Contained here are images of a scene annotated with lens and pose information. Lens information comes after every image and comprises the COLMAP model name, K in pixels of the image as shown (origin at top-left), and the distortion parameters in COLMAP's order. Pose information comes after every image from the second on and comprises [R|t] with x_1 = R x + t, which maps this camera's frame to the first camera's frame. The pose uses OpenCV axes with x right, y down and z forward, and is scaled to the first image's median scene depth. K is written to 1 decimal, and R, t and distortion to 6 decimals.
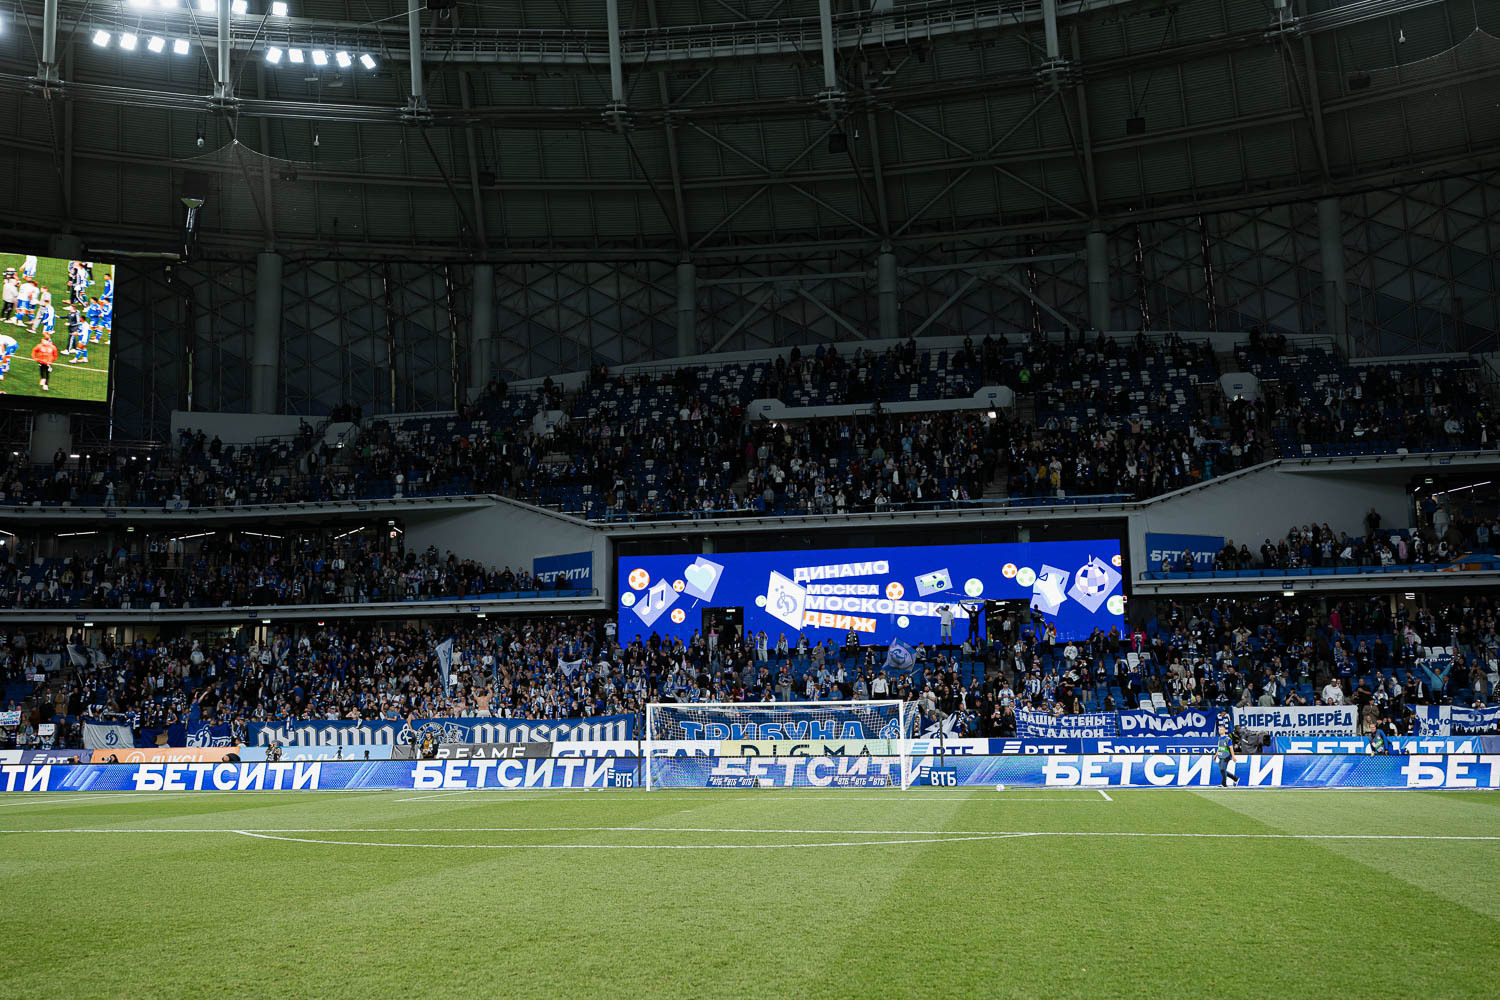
lens RADIAL K [[1578.8, 0, 750.0], [0, 1578.8, 500.0], [0, 0, 1]] dist [-0.008082, 0.030129]
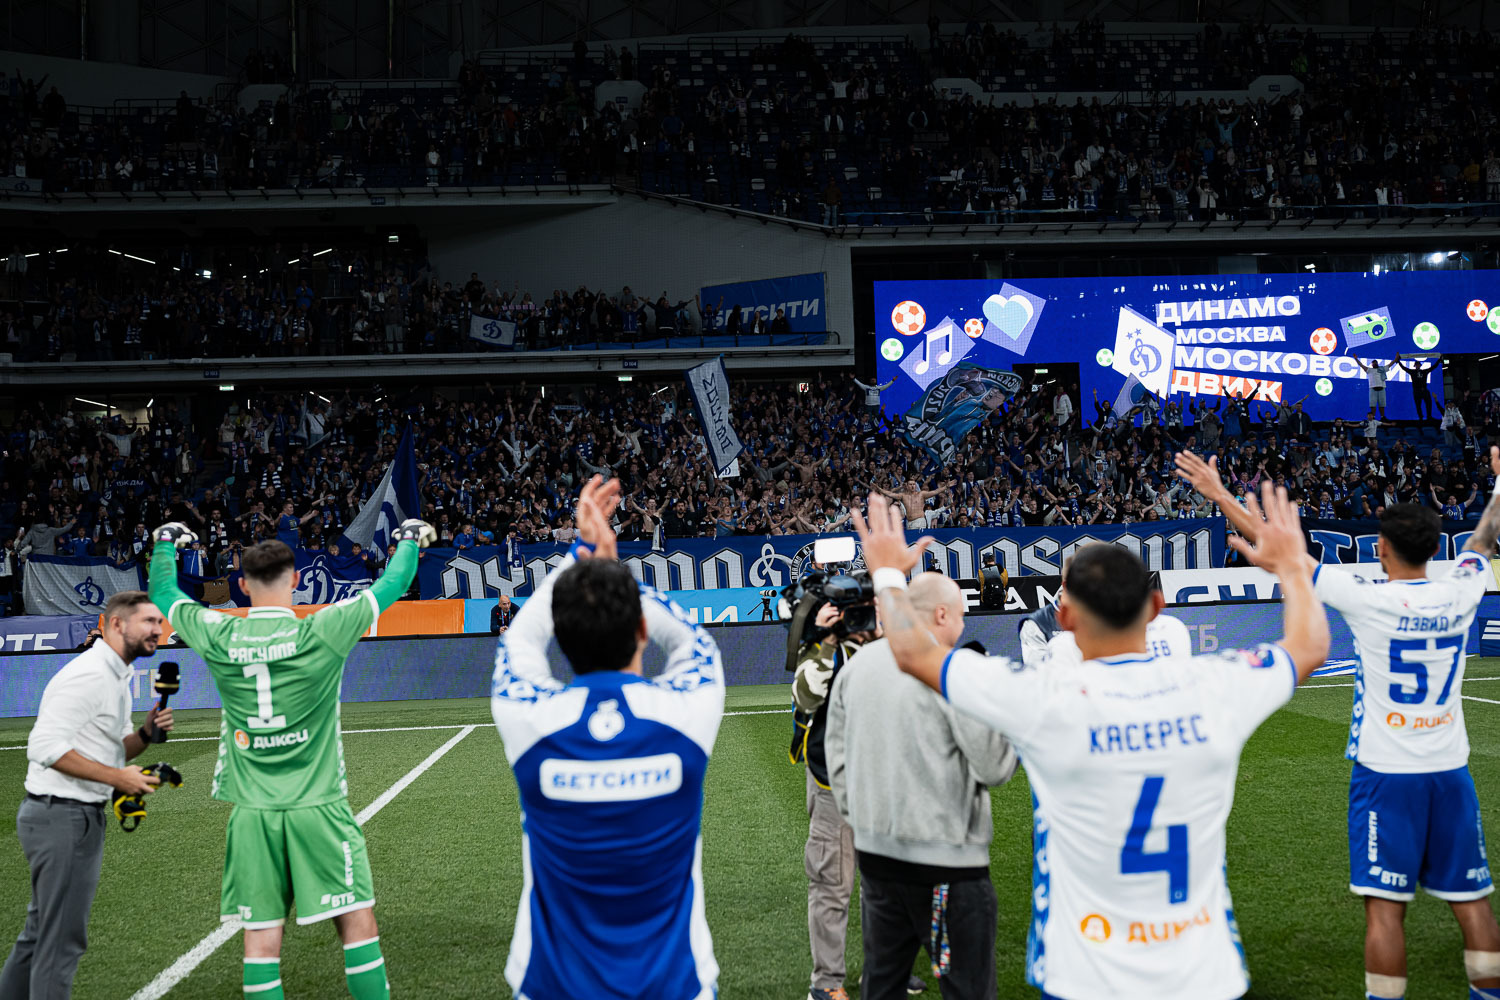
lens RADIAL K [[1479.6, 0, 735.4], [0, 1479.6, 504.3], [0, 0, 1]] dist [-0.010136, 0.033239]
pose [[0.960268, -0.008339, 0.278955, -0.303883], [-0.017910, 0.995652, 0.091418, 0.072735], [-0.278504, -0.092782, 0.955943, 0.468564]]
